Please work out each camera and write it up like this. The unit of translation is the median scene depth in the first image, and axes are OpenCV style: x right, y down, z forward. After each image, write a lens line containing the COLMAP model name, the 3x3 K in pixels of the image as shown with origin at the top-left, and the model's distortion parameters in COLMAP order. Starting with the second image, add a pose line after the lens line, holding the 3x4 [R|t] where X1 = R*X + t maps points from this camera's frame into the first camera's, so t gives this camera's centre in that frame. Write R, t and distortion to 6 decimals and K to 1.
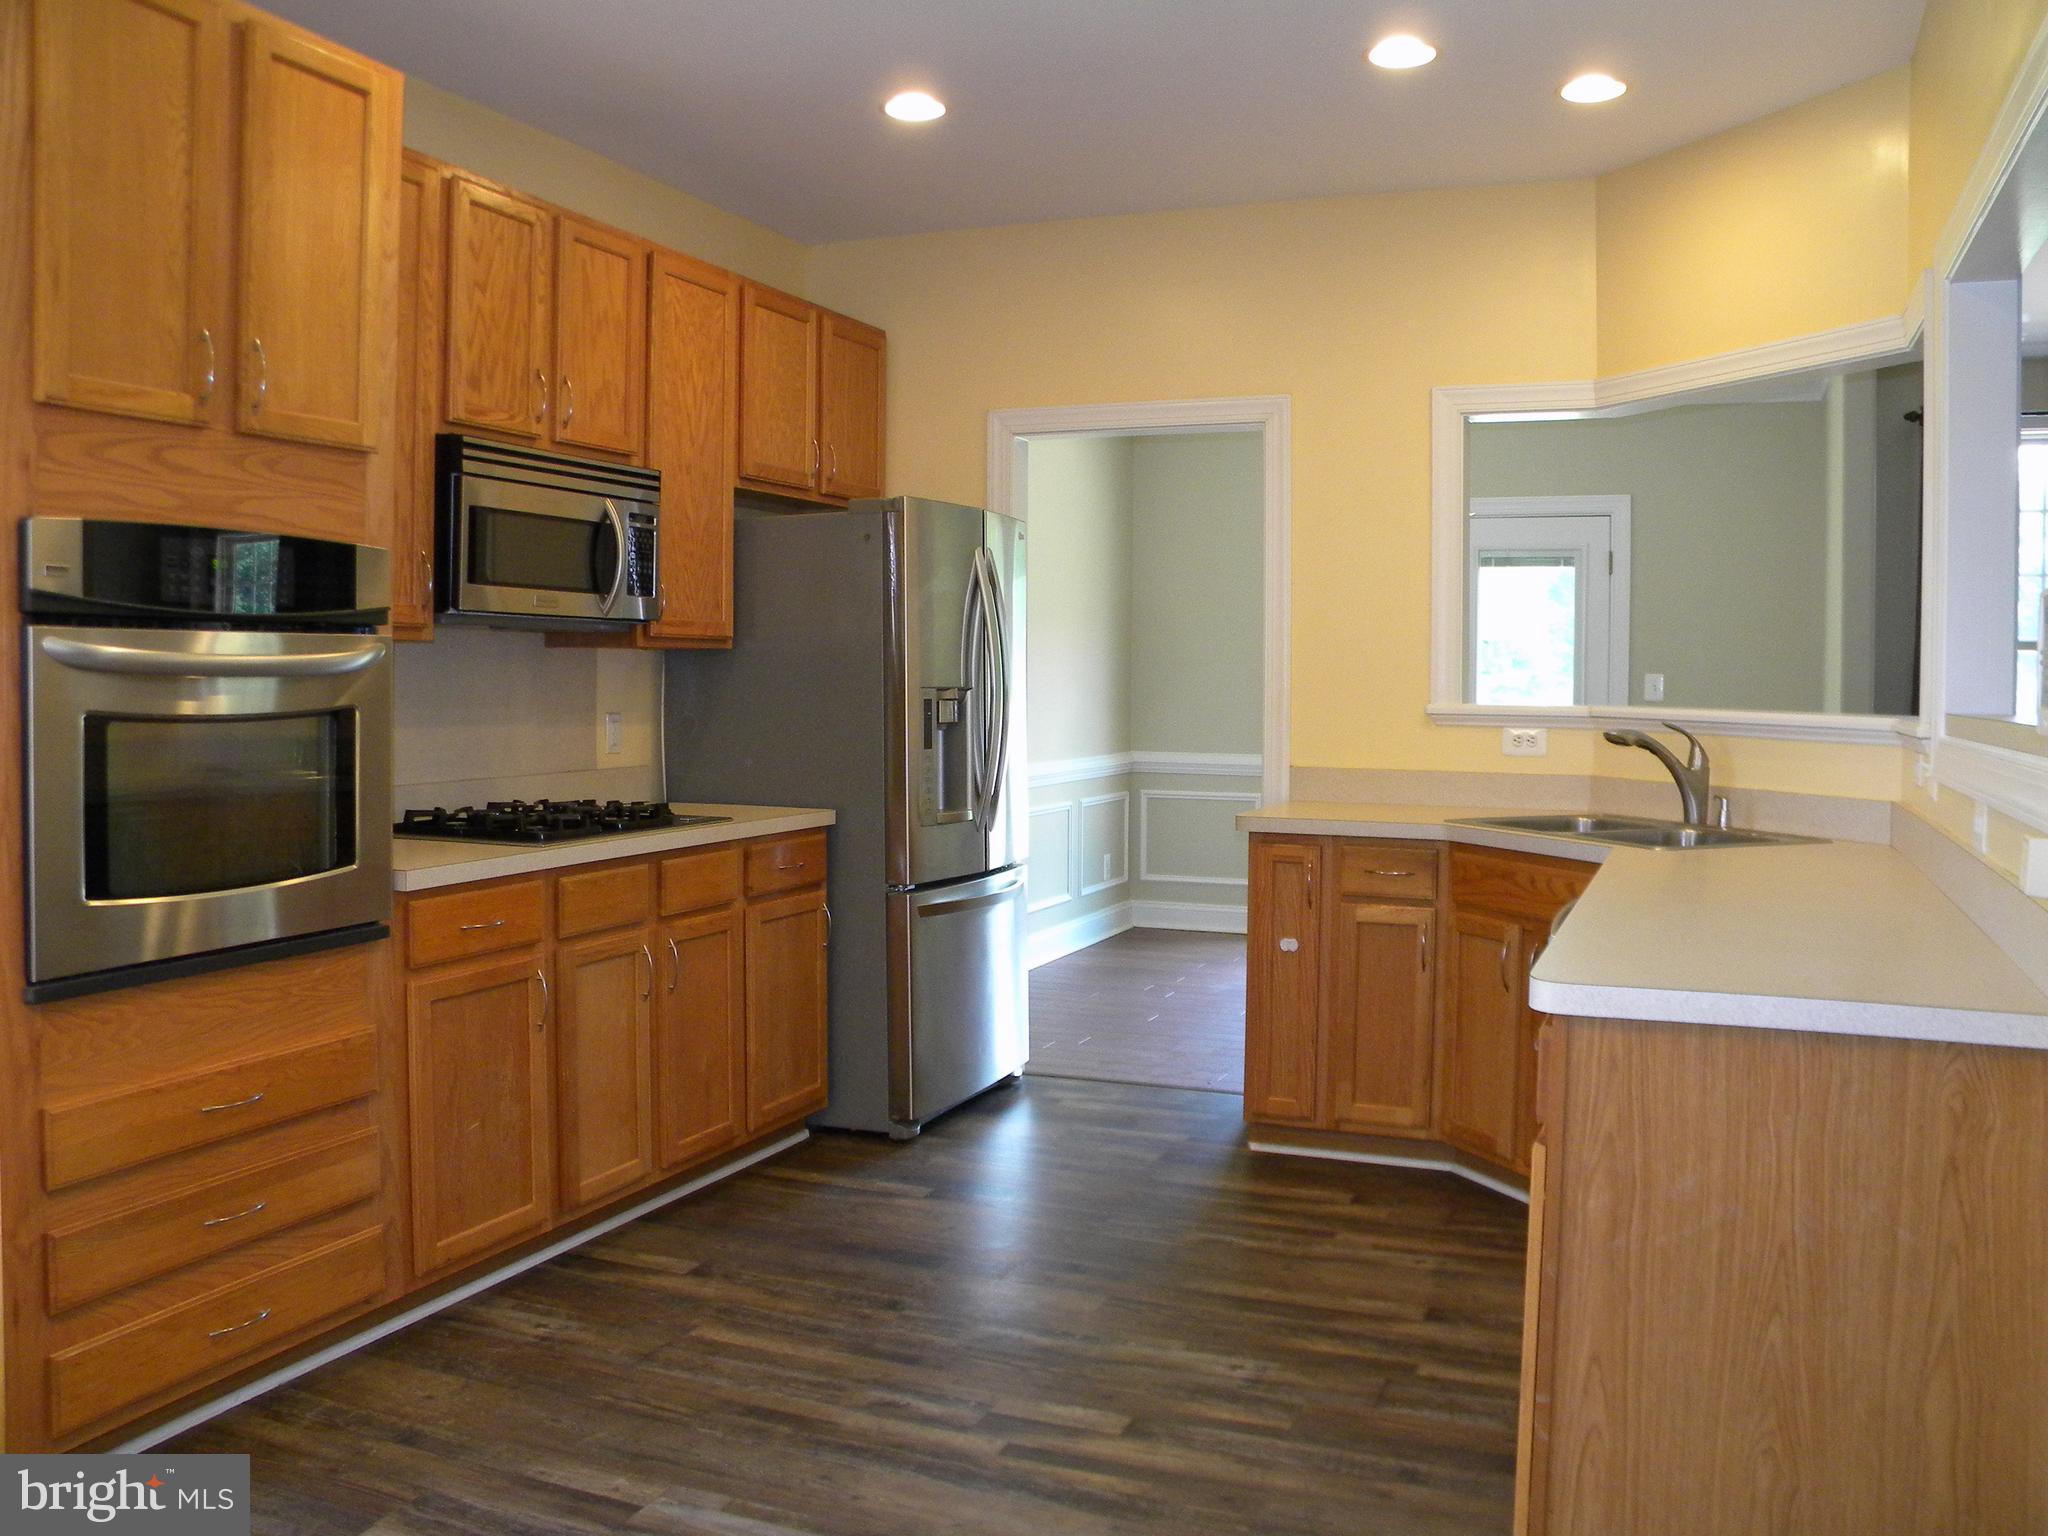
lens RADIAL K [[1689.4, 0, 1024.3], [0, 1689.4, 781.5], [0, 0, 1]] dist [-0.172505, 0.127178]
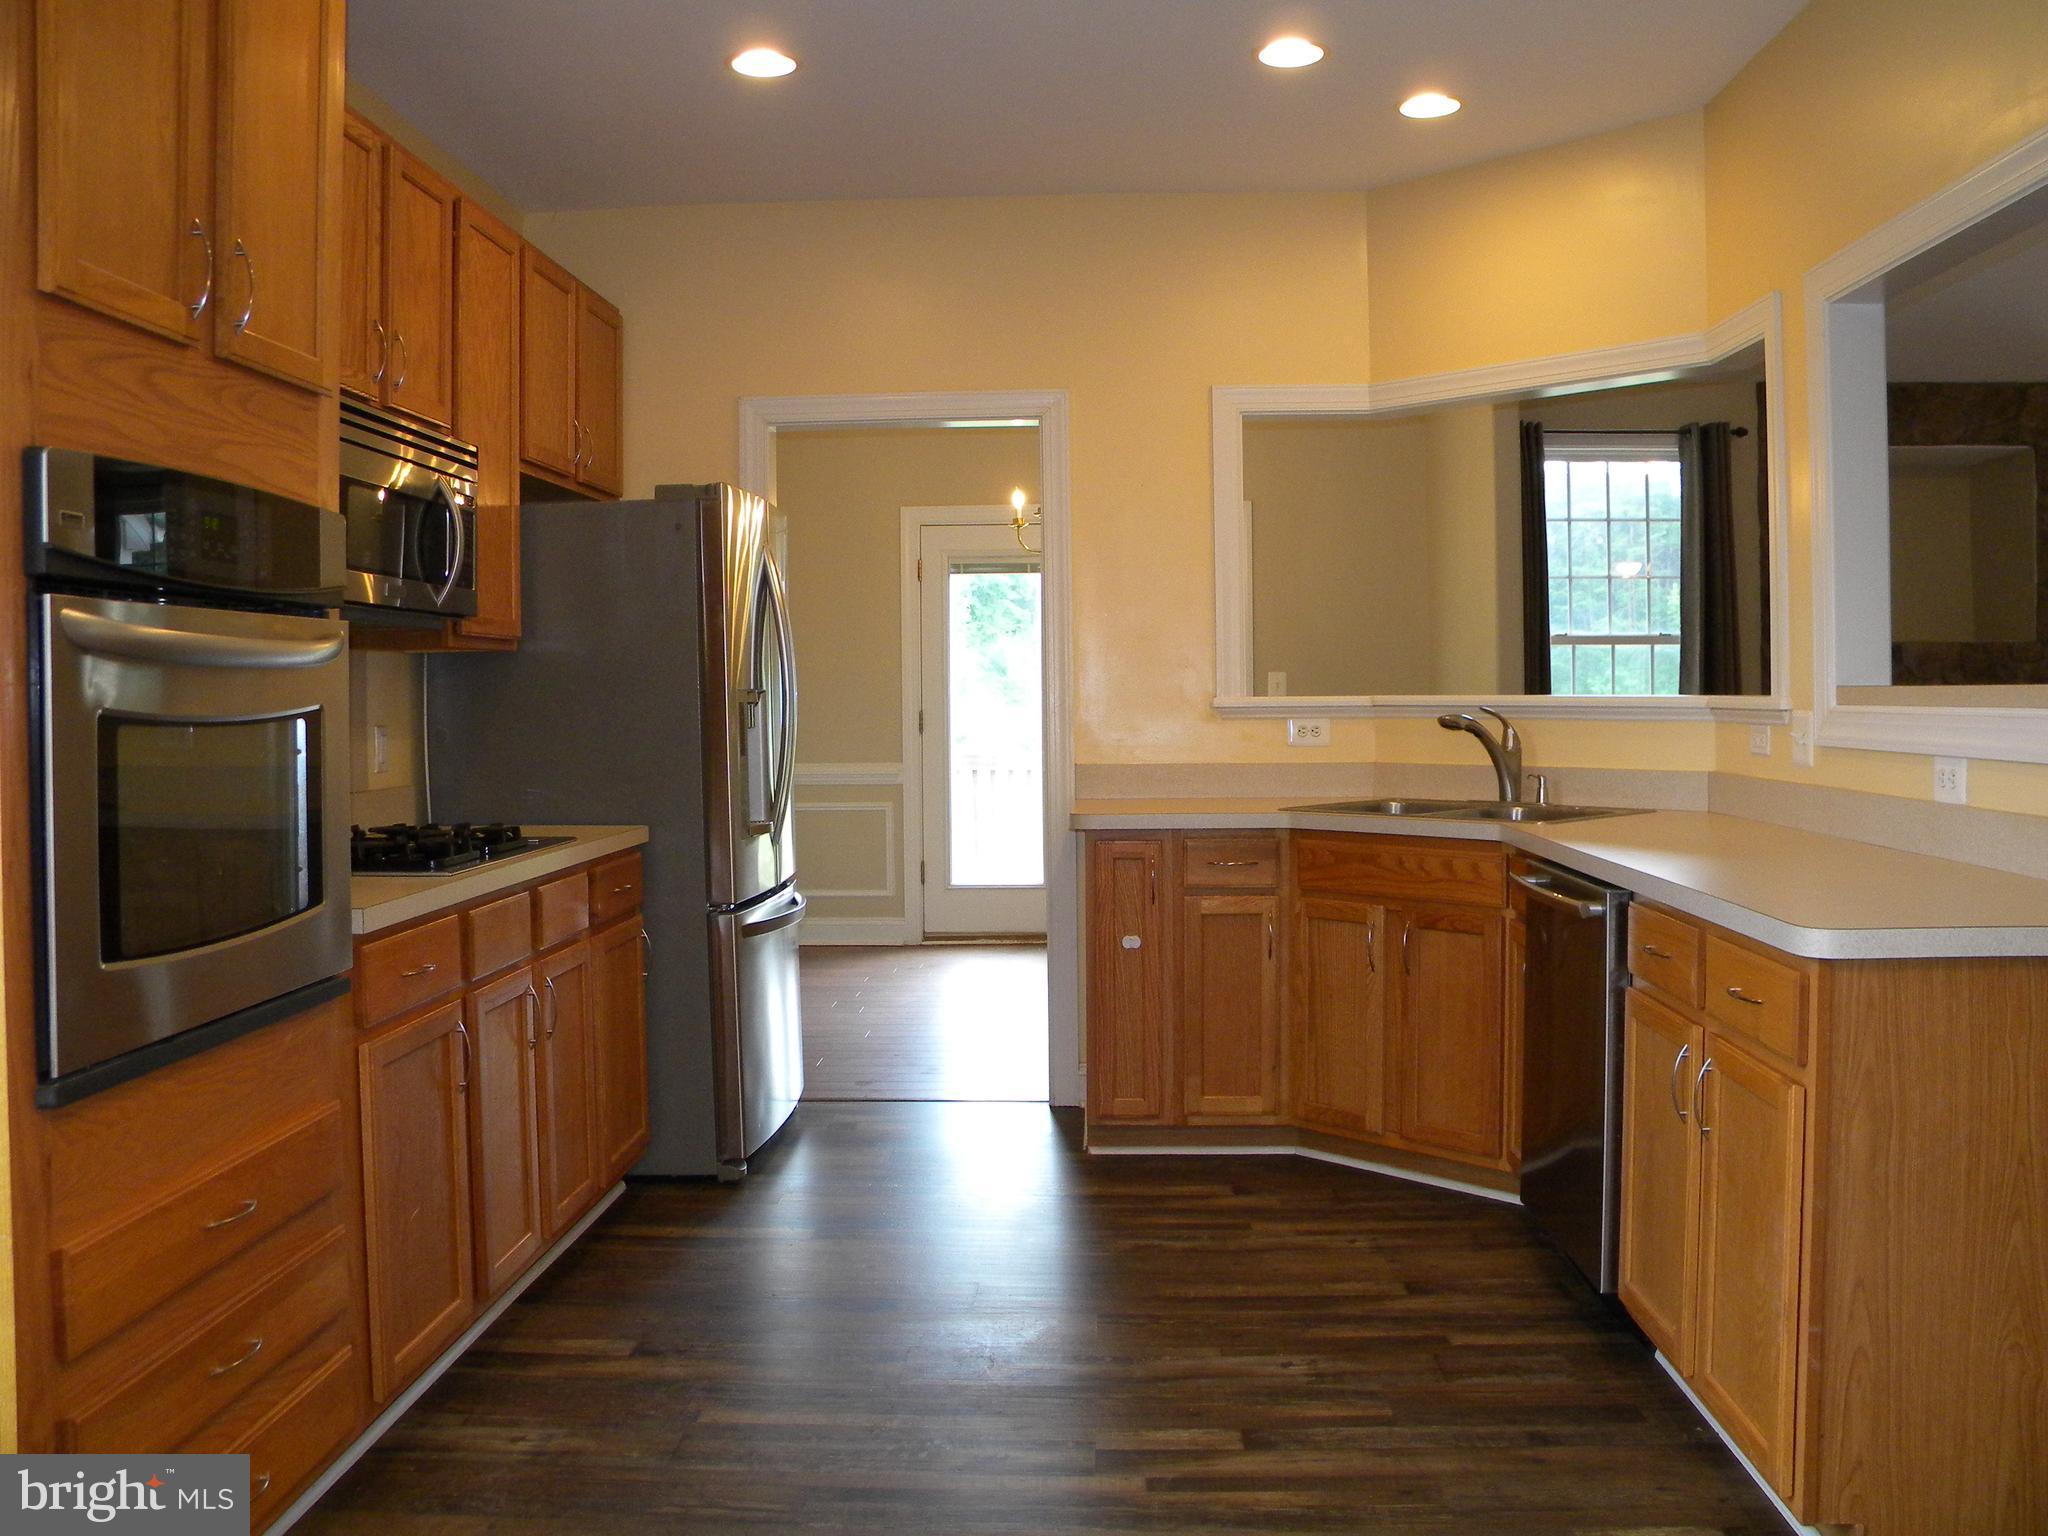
lens RADIAL K [[1689.4, 0, 1021.9], [0, 1689.4, 765.9], [0, 0, 1]] dist [-0.172505, 0.127178]
pose [[0.943292, -0.031899, 0.330428, -0.289803], [0.038682, 0.999154, -0.013972, 0.006214], [-0.329703, 0.025961, 0.943728, 0.104688]]
